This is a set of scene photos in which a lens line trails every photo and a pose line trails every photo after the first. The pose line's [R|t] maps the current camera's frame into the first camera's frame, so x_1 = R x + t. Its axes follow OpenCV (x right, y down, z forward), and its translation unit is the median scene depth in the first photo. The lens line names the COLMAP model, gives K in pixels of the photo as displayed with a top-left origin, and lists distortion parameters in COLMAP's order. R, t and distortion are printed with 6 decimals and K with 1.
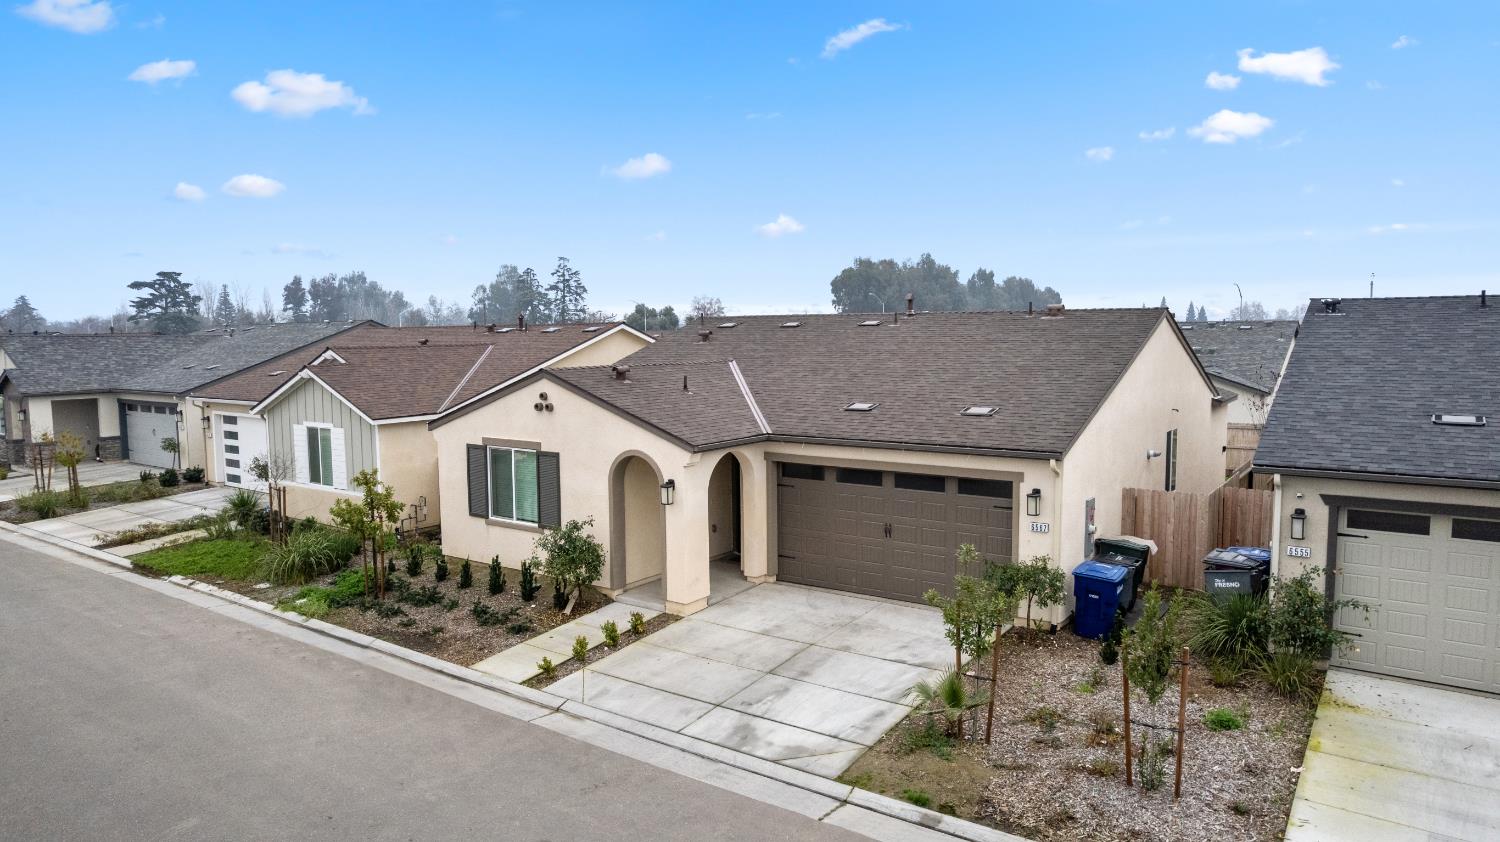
lens RADIAL K [[962.8, 0, 752.5], [0, 962.8, 410.7], [0, 0, 1]] dist [-0.074823, 0.067876]
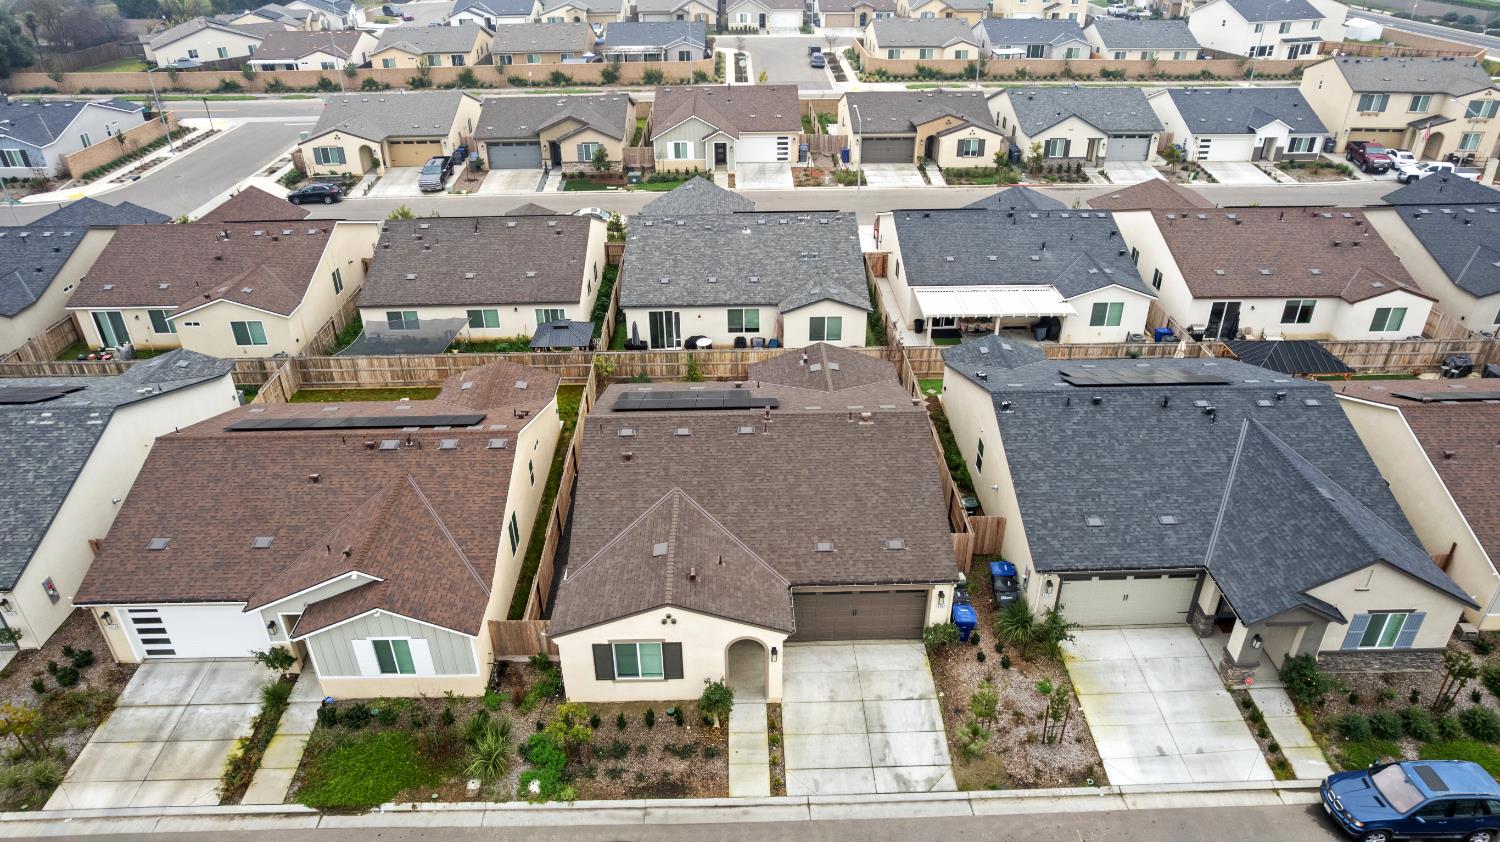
lens RADIAL K [[962.8, 0, 752.5], [0, 962.8, 410.7], [0, 0, 1]] dist [-0.074823, 0.067876]
pose [[0.801695, -0.290828, 0.522210, -0.894840], [0.050163, 0.903305, 0.426057, -1.055169], [-0.595624, -0.315372, 0.738764, -0.133509]]
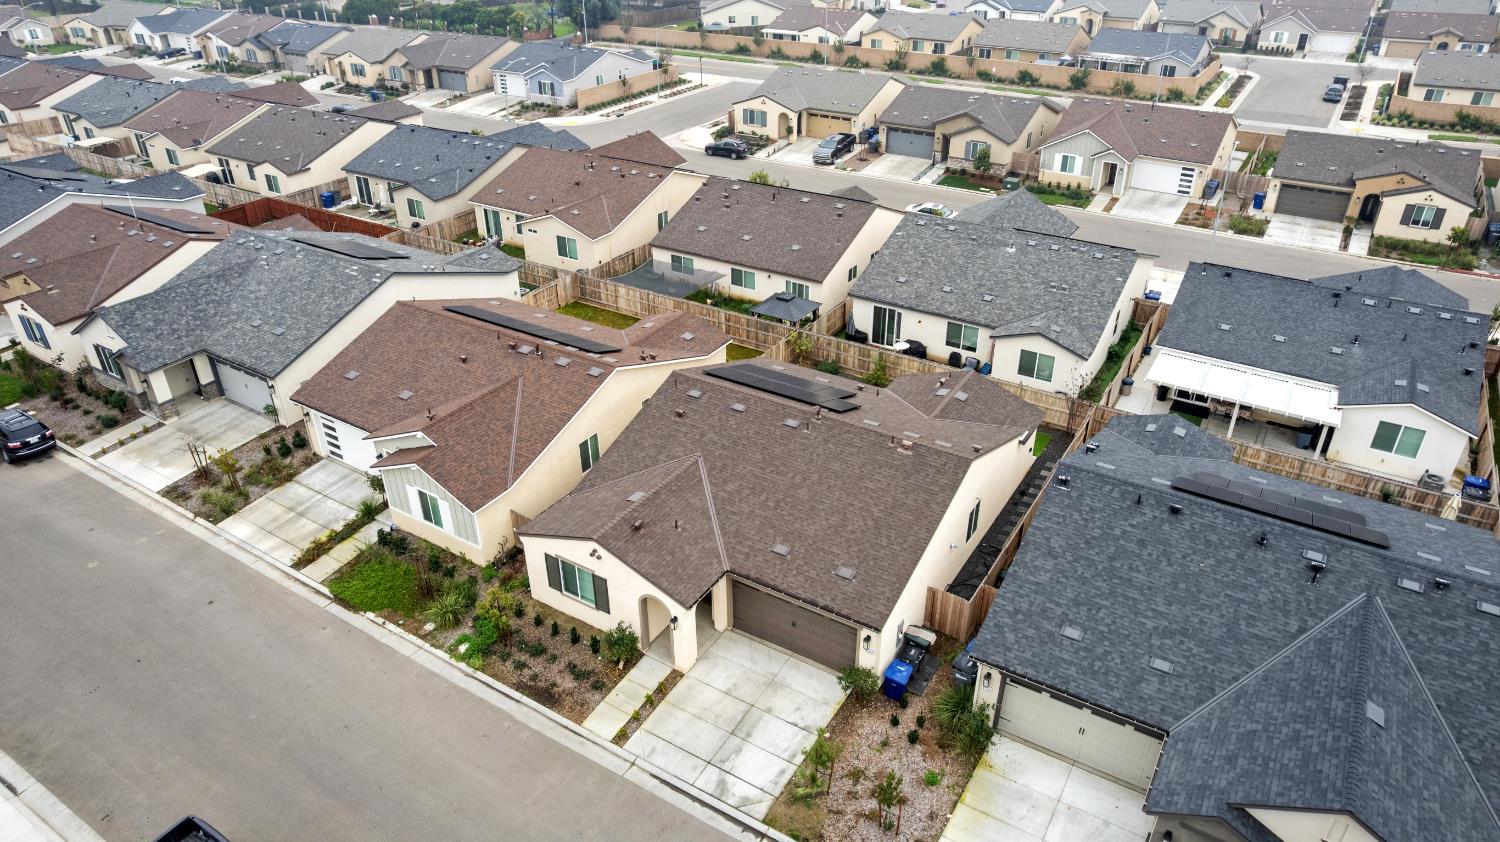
lens RADIAL K [[962.8, 0, 752.5], [0, 962.8, 410.7], [0, 0, 1]] dist [-0.074823, 0.067876]
pose [[0.998187, -0.025190, 0.054657, -0.027961], [0.000038, 0.908458, 0.417977, -1.035428], [-0.060182, -0.417217, 0.906812, -0.495836]]
